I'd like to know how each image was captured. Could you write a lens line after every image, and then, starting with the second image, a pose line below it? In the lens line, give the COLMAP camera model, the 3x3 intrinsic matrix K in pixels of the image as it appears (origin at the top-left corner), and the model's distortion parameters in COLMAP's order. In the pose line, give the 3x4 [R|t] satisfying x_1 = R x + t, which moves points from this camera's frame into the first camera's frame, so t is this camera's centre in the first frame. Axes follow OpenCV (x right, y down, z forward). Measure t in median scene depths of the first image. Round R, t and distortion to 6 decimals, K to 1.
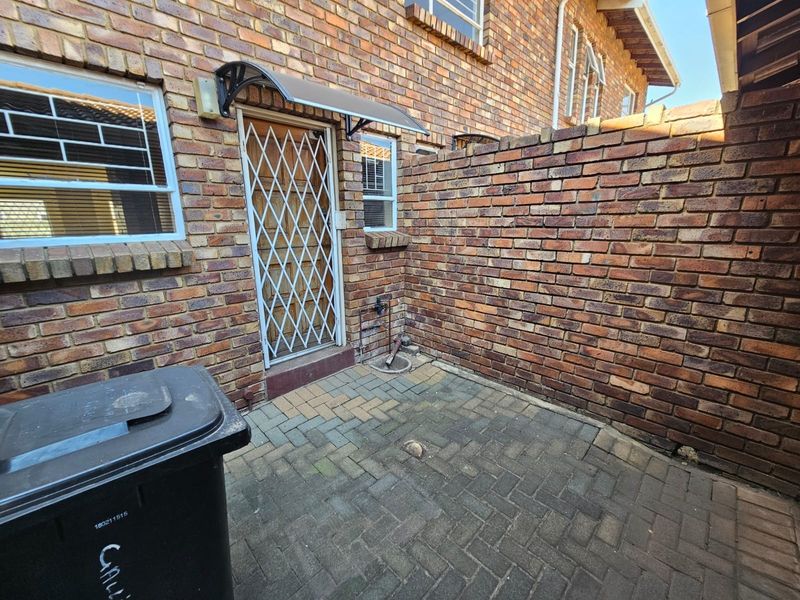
lens RADIAL K [[327.9, 0, 399.3], [0, 327.9, 299.4], [0, 0, 1]] dist [-0.001413, 0.000202]
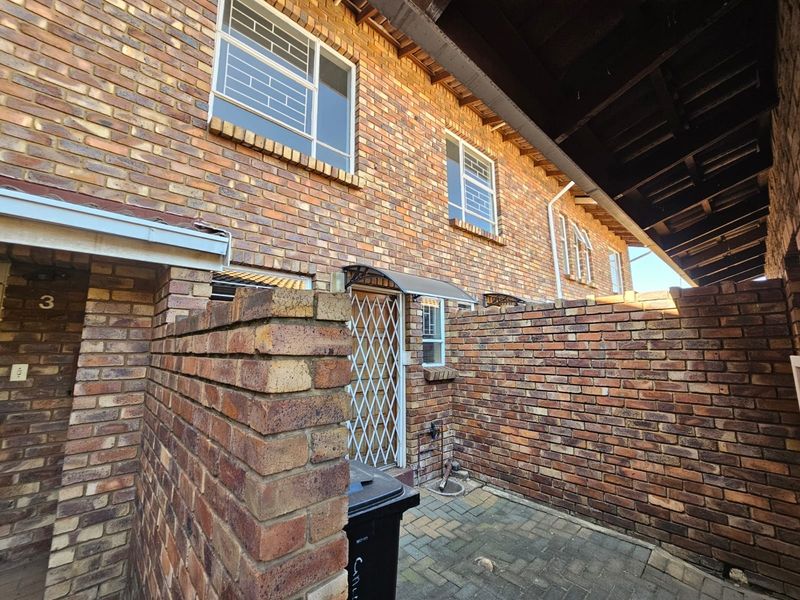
lens RADIAL K [[327.9, 0, 399.8], [0, 327.9, 298.6], [0, 0, 1]] dist [-0.001413, 0.000202]
pose [[0.999284, 0.005835, -0.037395, -0.198274], [-0.019574, 0.925314, -0.378696, 0.041994], [0.032393, 0.379157, 0.924765, -0.368405]]
